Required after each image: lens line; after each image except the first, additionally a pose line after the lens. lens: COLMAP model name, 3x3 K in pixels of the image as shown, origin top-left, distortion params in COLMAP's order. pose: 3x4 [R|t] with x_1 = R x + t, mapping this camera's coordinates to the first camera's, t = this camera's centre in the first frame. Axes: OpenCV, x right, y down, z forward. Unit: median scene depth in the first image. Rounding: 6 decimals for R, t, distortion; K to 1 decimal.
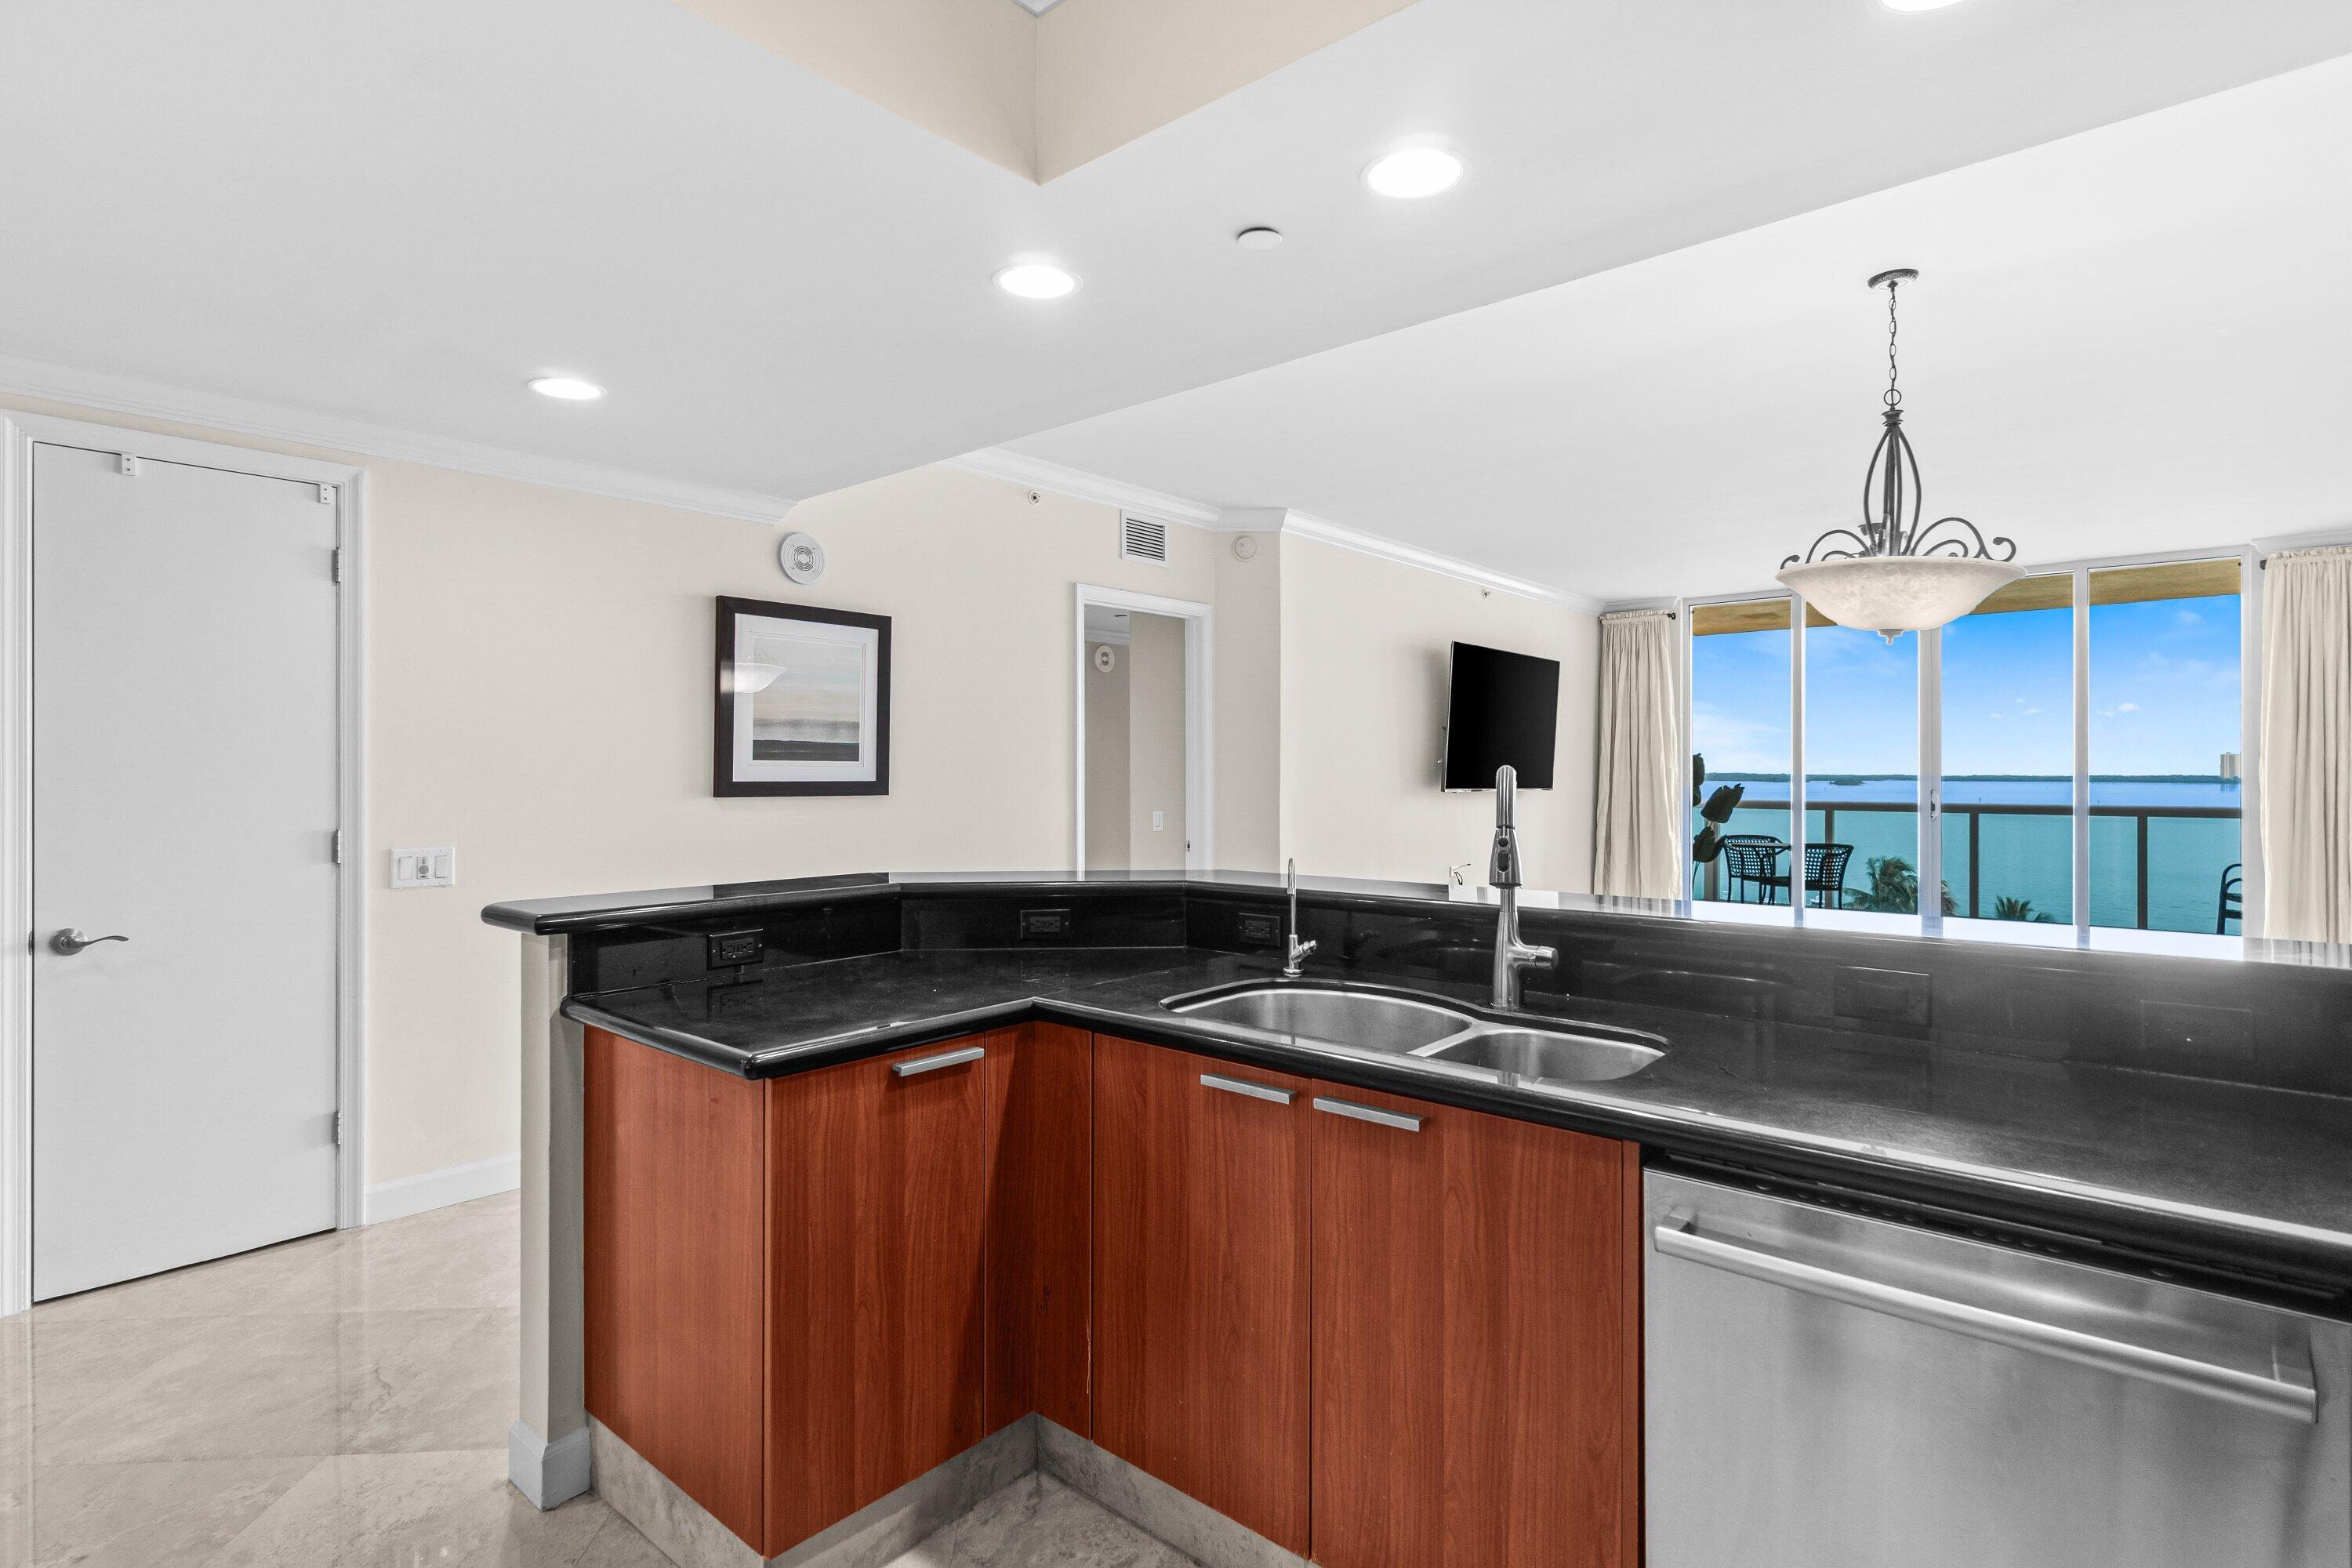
lens RADIAL K [[1158.8, 0, 1178.6], [0, 1158.8, 770.4], [0, 0, 1]] dist [0.004469, -0.000418]
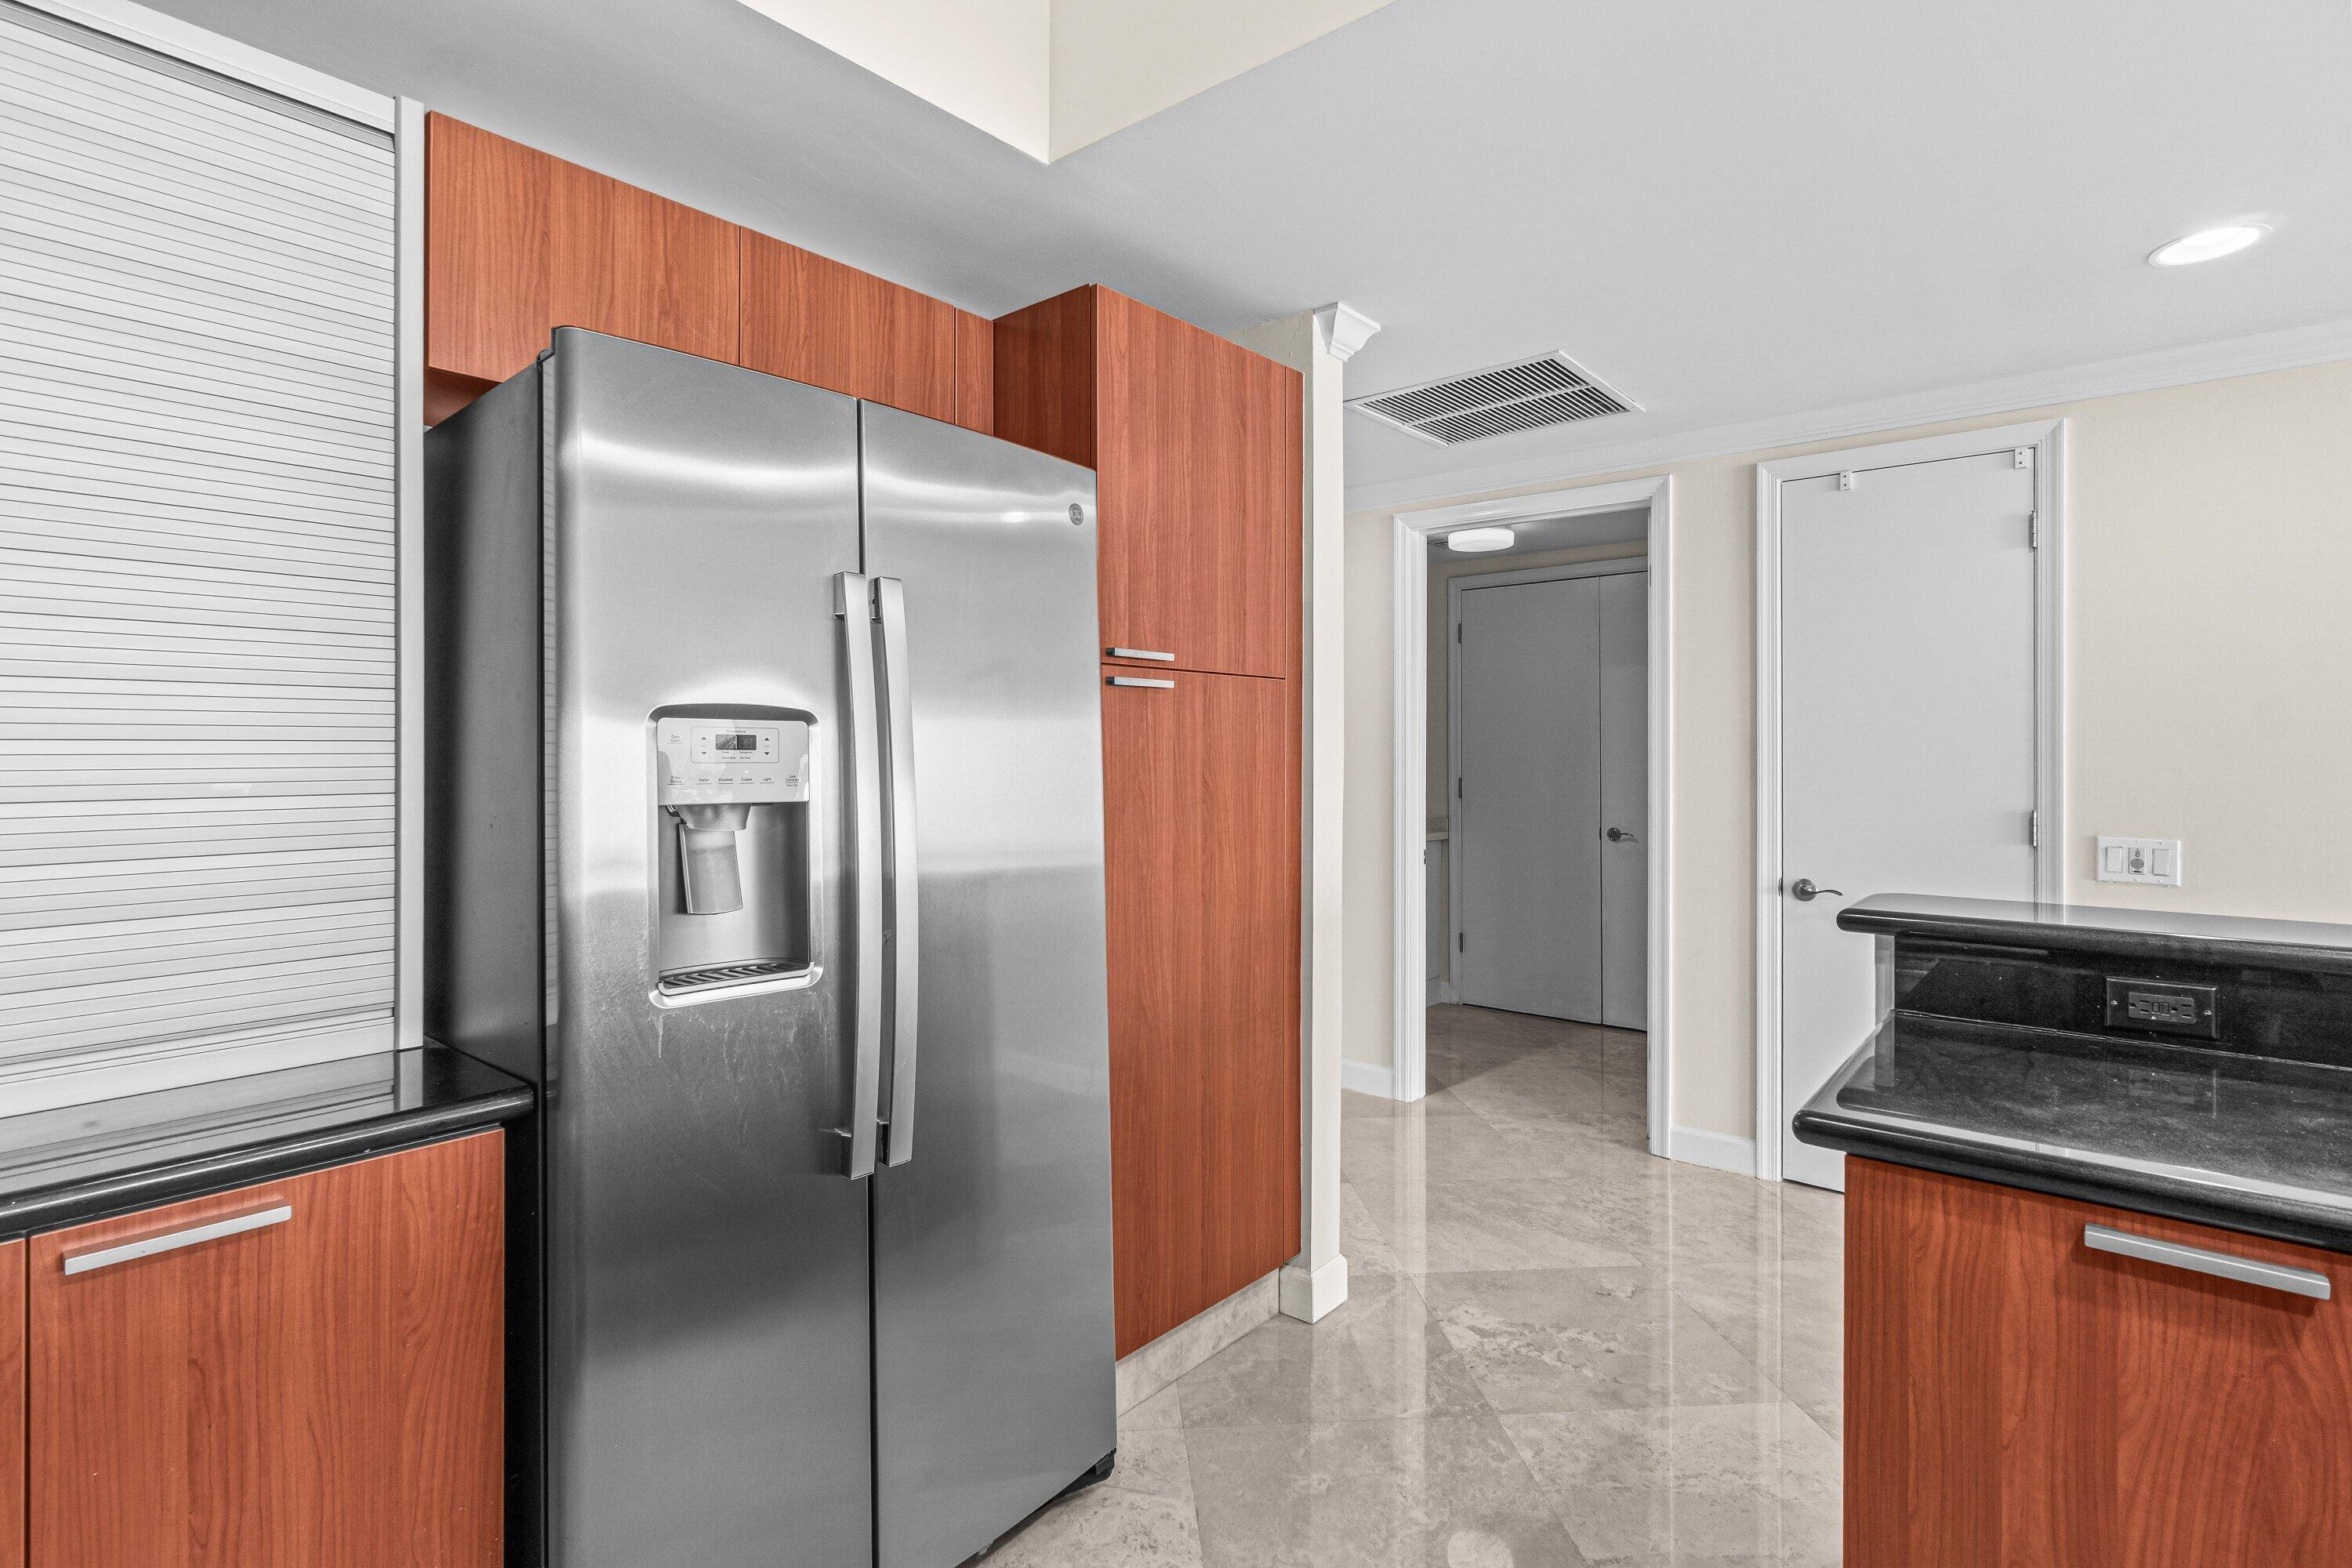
lens RADIAL K [[1158.8, 0, 1173.0], [0, 1158.8, 746.2], [0, 0, 1]] dist [0.004469, -0.000418]
pose [[0.014734, -0.002094, -0.999889, 0.236045], [-0.001457, 0.999997, -0.002115, 0.002183], [0.999890, 0.001488, 0.014731, 0.329241]]
